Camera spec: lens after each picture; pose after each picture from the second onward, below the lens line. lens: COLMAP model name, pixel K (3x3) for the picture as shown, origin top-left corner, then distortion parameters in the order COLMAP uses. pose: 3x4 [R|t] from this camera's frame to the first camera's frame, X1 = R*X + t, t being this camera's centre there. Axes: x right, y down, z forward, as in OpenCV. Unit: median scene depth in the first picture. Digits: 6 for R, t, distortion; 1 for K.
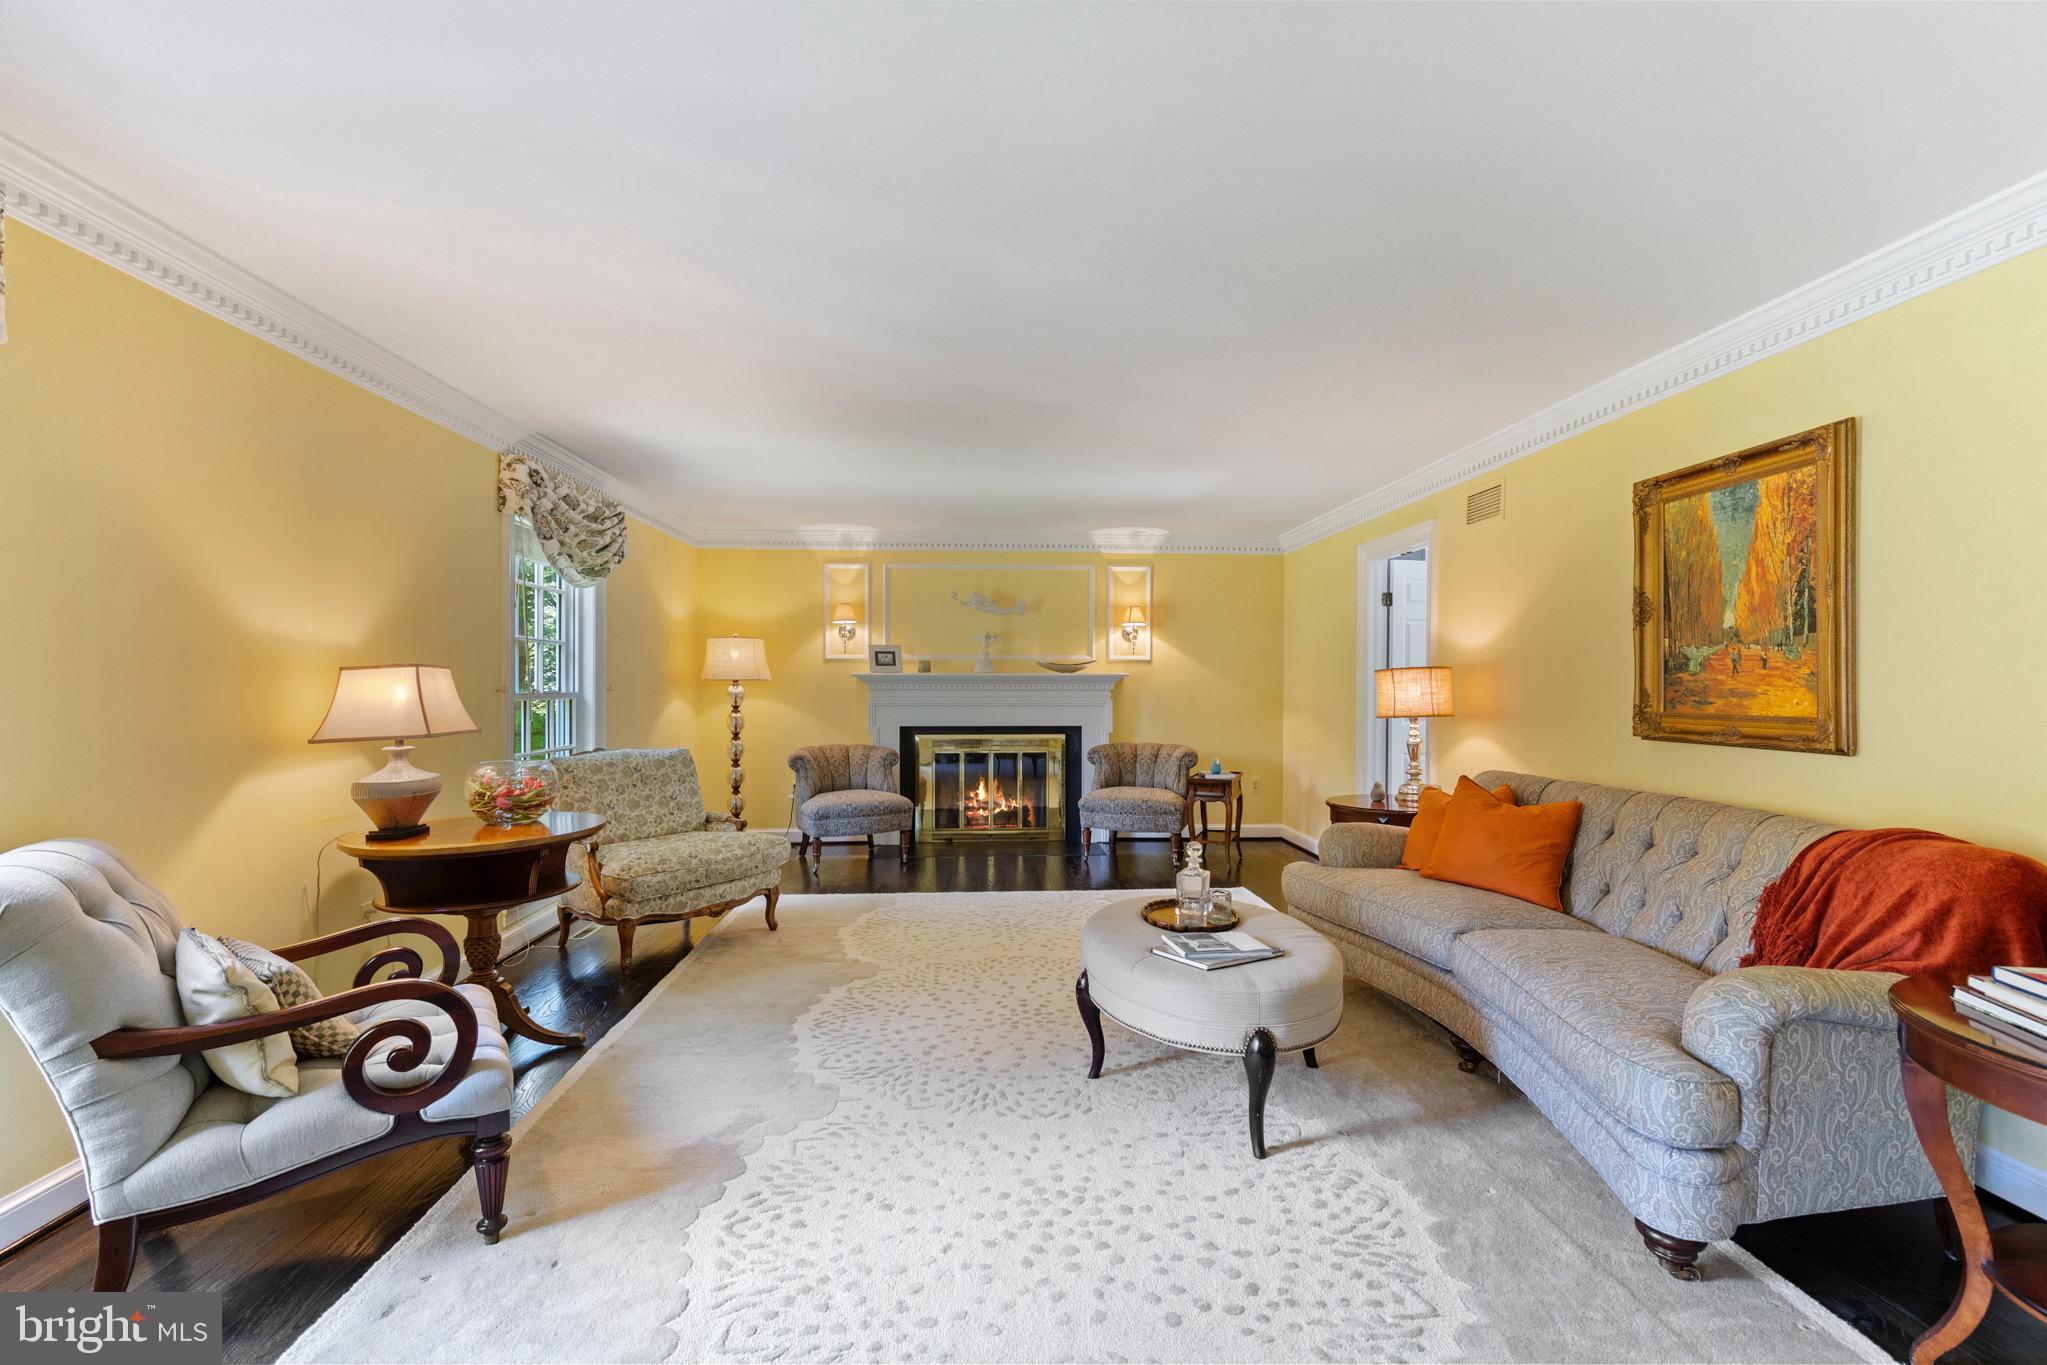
lens RADIAL K [[923.5, 0, 1026.9], [0, 923.5, 681.2], [0, 0, 1]] dist [0.011212, -0.001093]
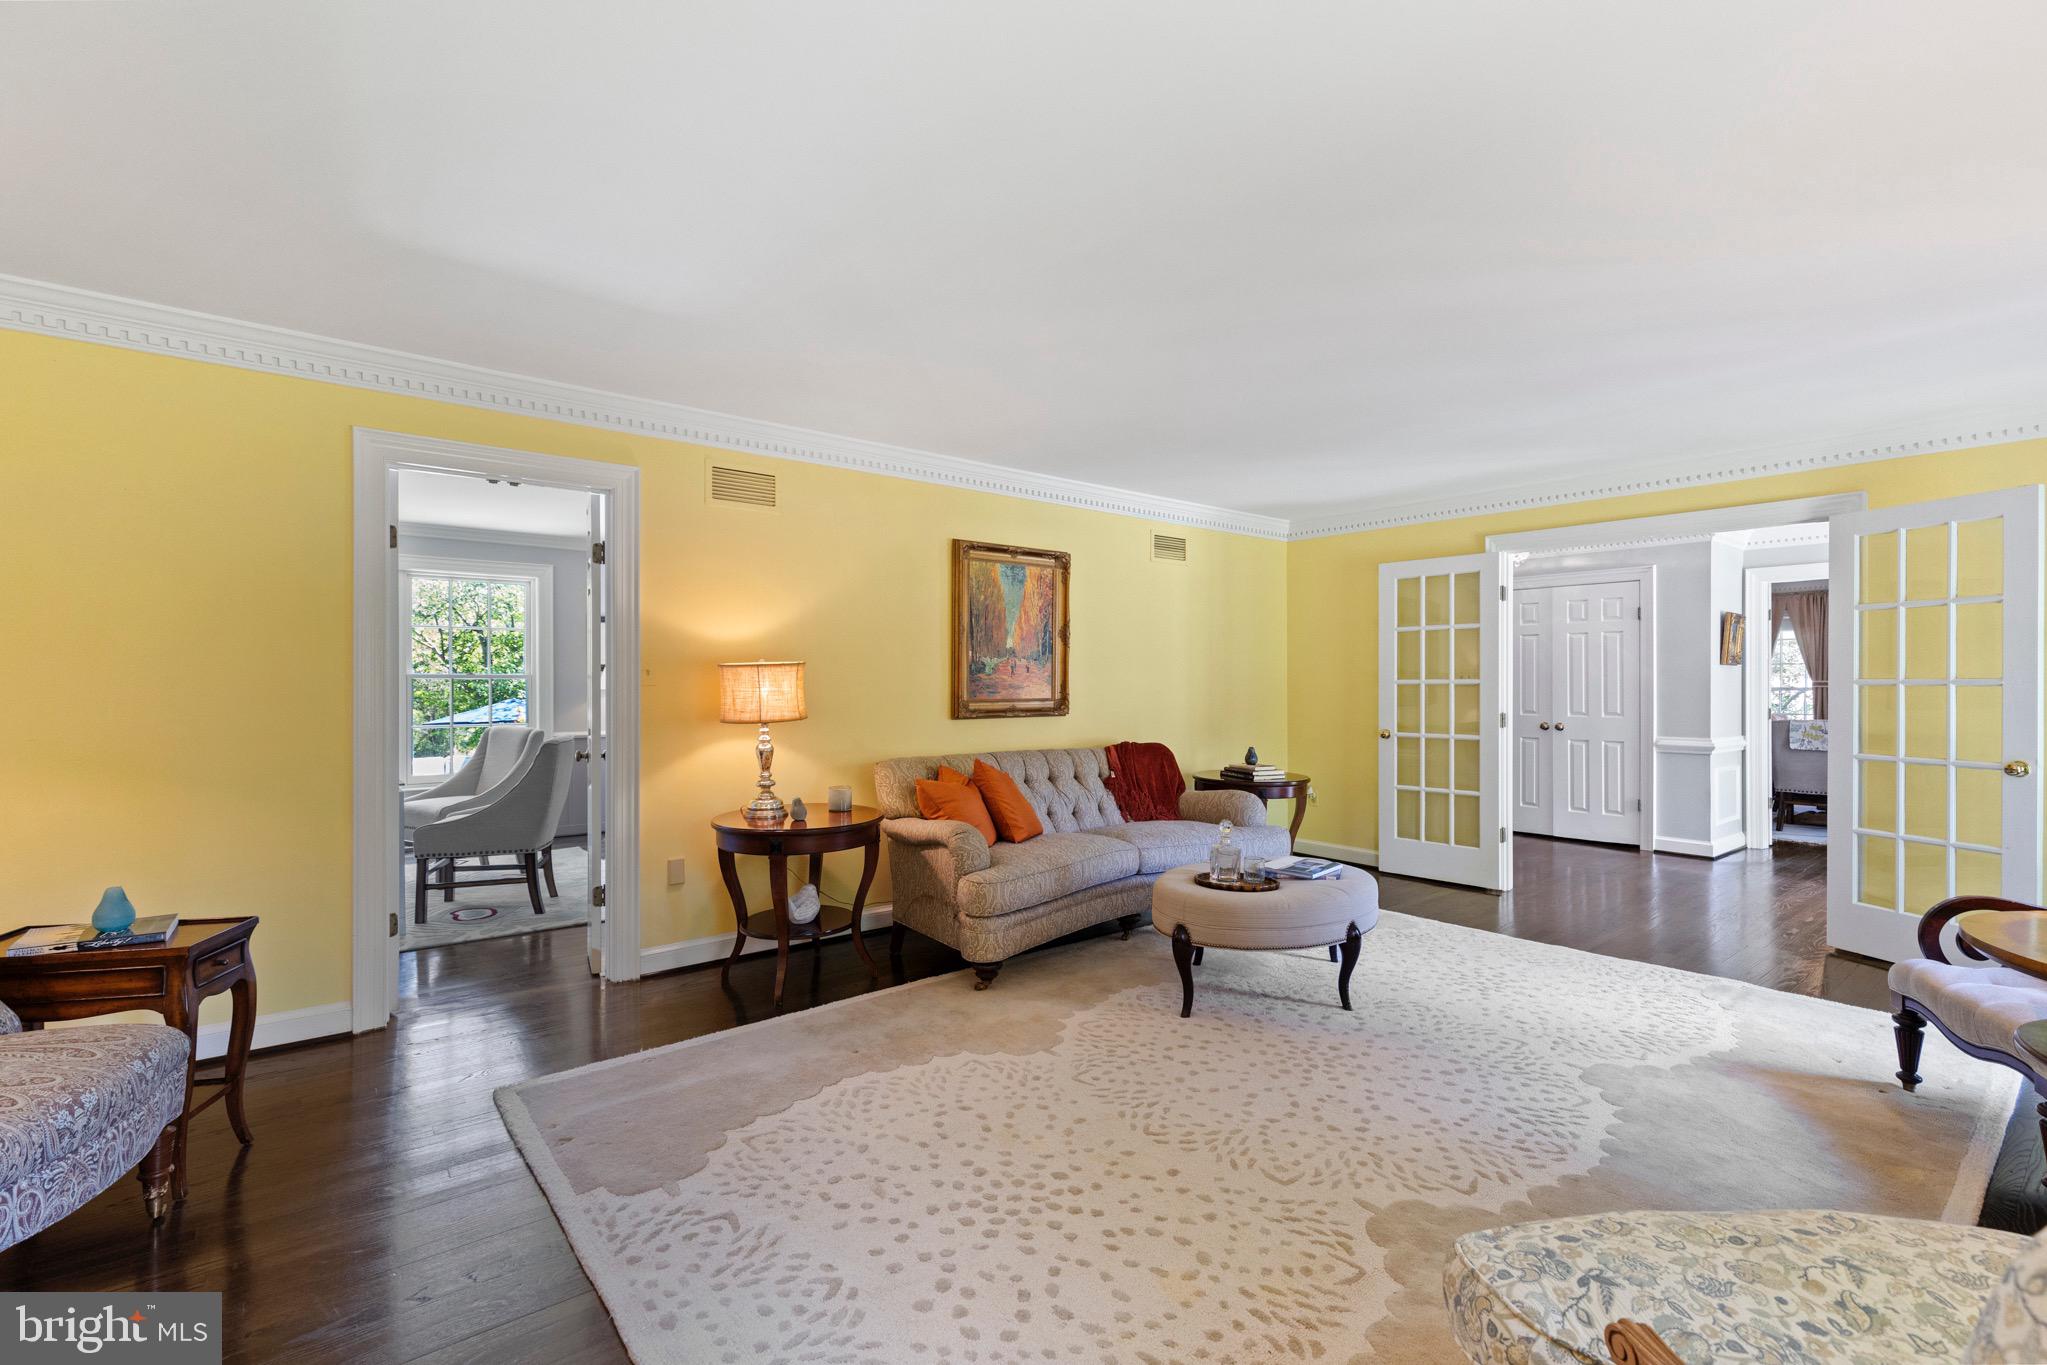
lens RADIAL K [[923.5, 0, 1029.2], [0, 923.5, 683.2], [0, 0, 1]] dist [0.011212, -0.001093]
pose [[-0.586353, -0.007373, 0.810022, -0.631560], [-0.006197, 0.999970, 0.004616, -0.000756], [-0.810032, -0.002313, -0.586381, 1.958169]]
